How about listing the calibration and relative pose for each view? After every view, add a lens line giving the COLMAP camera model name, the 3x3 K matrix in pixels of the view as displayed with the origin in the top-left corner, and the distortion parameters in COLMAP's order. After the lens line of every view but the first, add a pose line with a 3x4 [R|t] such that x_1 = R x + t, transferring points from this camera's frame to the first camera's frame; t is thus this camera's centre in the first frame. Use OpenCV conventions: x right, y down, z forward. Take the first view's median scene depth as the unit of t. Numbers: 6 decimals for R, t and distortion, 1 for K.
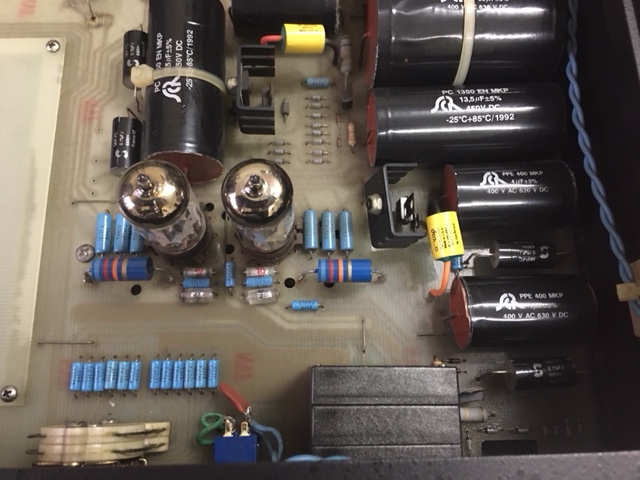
lens RADIAL K [[546.4, 0, 322.8], [0, 546.4, 240.7], [0, 0, 1]] dist [0.077478, -0.129939]
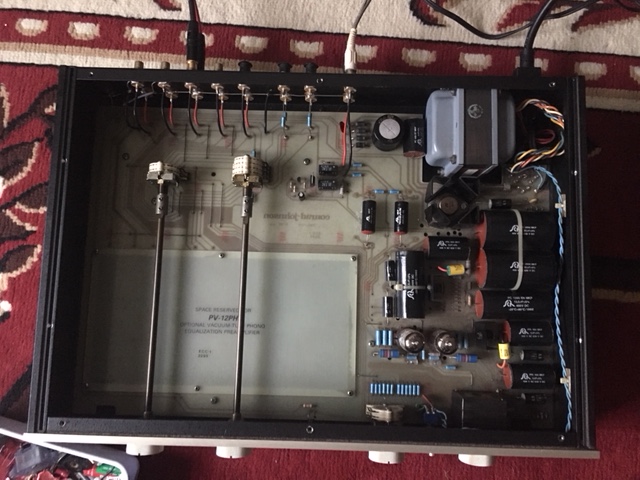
lens RADIAL K [[545.2, 0, 323.4], [0, 545.2, 238.7], [0, 0, 1]] dist [0.047239, -0.005128]
pose [[0.997830, 0.045945, -0.047164, -0.579636], [-0.038385, 0.987902, 0.150257, -0.926151], [0.053497, -0.148120, 0.987521, -1.693117]]
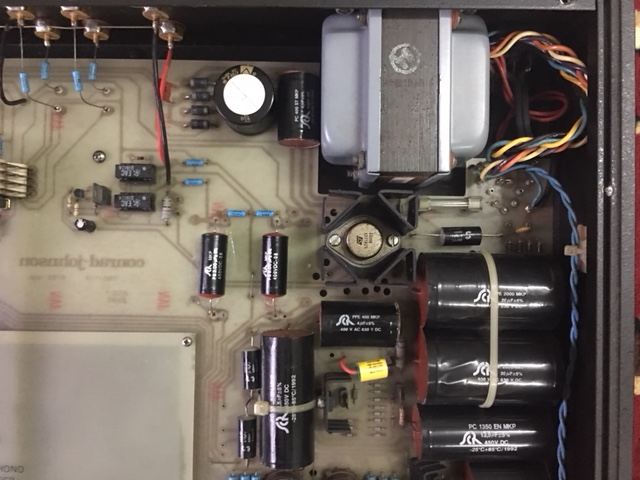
lens RADIAL K [[546.4, 0, 322.8], [0, 546.4, 240.7], [0, 0, 1]] dist [0.077478, -0.129939]
pose [[0.998833, 0.036934, -0.031128, -0.133896], [-0.027820, 0.966710, 0.254359, -1.076441], [0.039486, -0.253196, 0.966609, -0.276998]]
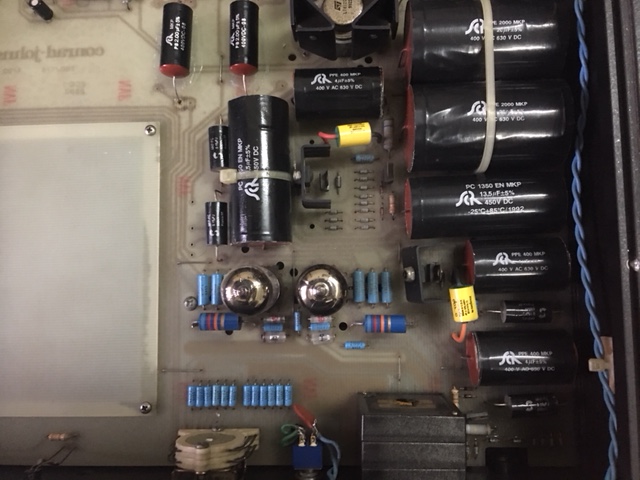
lens RADIAL K [[546.4, 0, 322.8], [0, 546.4, 240.7], [0, 0, 1]] dist [0.077478, -0.129939]
pose [[0.997274, 0.003520, -0.073701, -0.013202], [0.010170, 0.982768, 0.184564, -0.376690], [0.073081, -0.184811, 0.980053, -0.256706]]
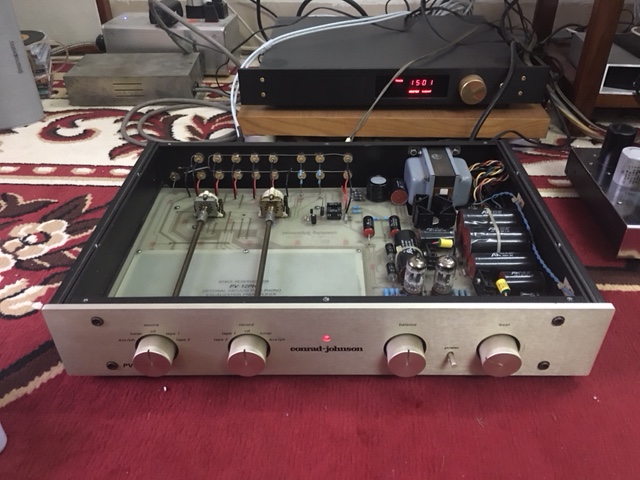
lens RADIAL K [[546.4, 0, 322.8], [0, 546.4, 240.7], [0, 0, 1]] dist [0.077478, -0.129939]
pose [[0.998793, -0.010637, -0.047955, -0.608716], [-0.021506, 0.783037, -0.621603, 1.650423], [0.044162, 0.621884, 0.781863, -1.549033]]
